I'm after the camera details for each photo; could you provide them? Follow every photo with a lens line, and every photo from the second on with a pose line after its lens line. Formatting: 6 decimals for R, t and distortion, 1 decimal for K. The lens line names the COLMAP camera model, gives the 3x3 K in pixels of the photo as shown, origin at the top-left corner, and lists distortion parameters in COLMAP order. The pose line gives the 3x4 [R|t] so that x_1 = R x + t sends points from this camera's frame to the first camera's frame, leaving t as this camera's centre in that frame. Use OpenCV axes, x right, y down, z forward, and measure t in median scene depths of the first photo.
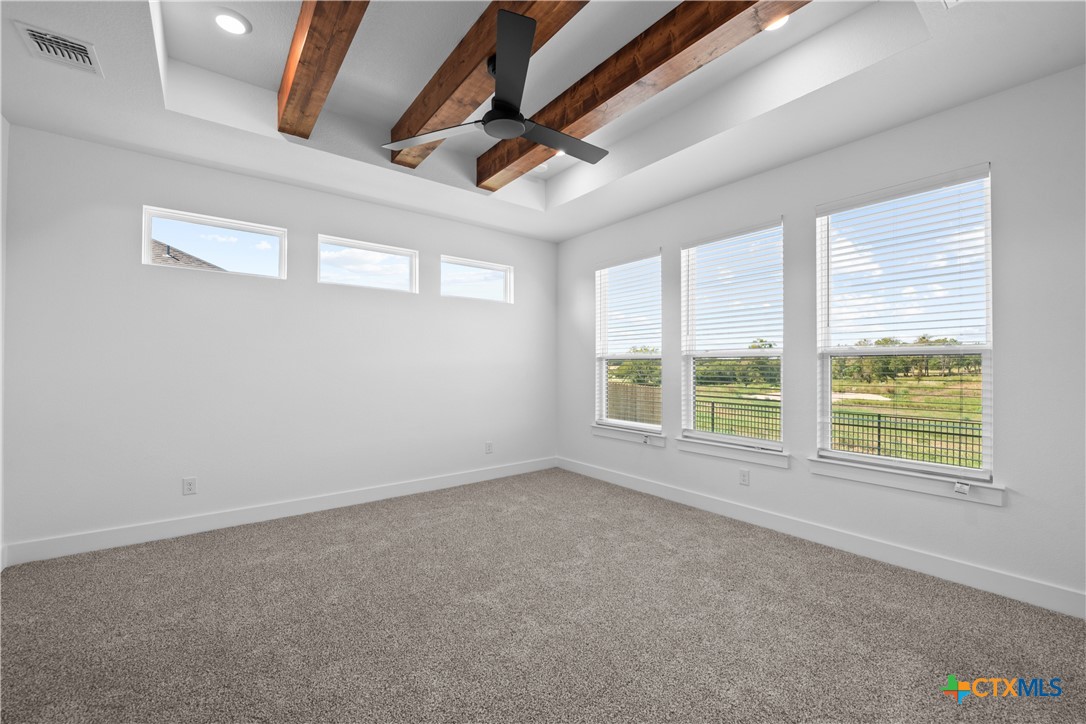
lens RADIAL K [[437.6, 0, 549.2], [0, 437.6, 363.4], [0, 0, 1]] dist [-0.007892, -0.000860]
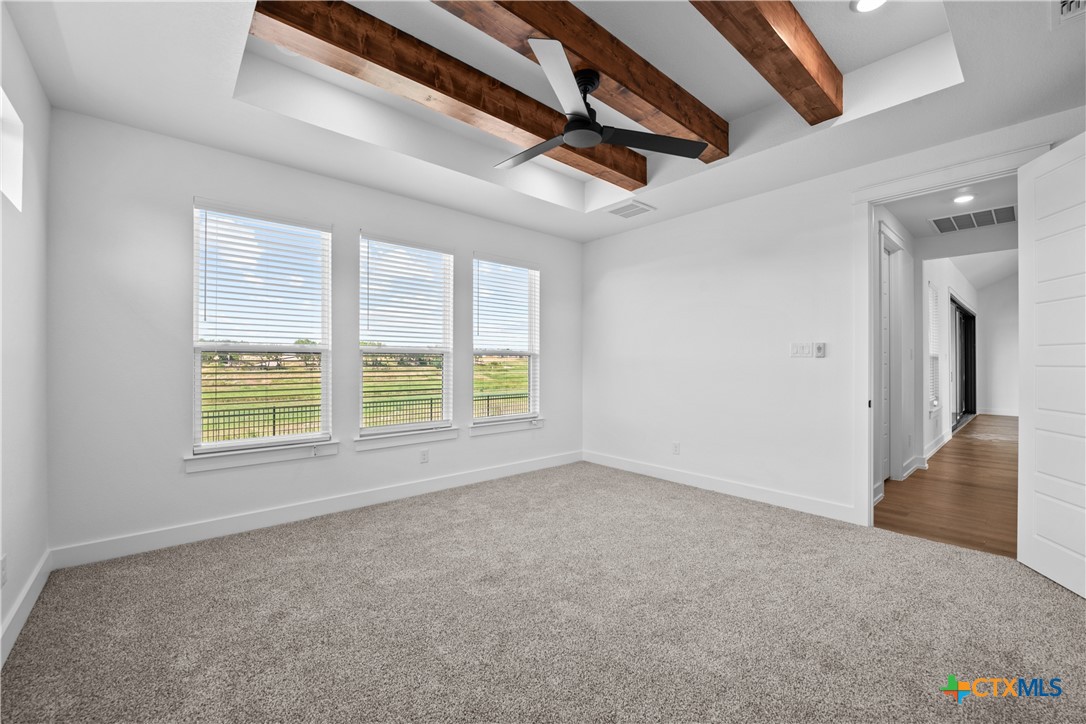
lens RADIAL K [[437.6, 0, 544.5], [0, 437.6, 360.8], [0, 0, 1]] dist [-0.007892, -0.000860]
pose [[-0.059374, 0.005938, 0.998218, -0.735826], [-0.003406, 0.999975, -0.006151, 0.010058], [-0.998230, -0.003765, -0.059352, 0.733193]]
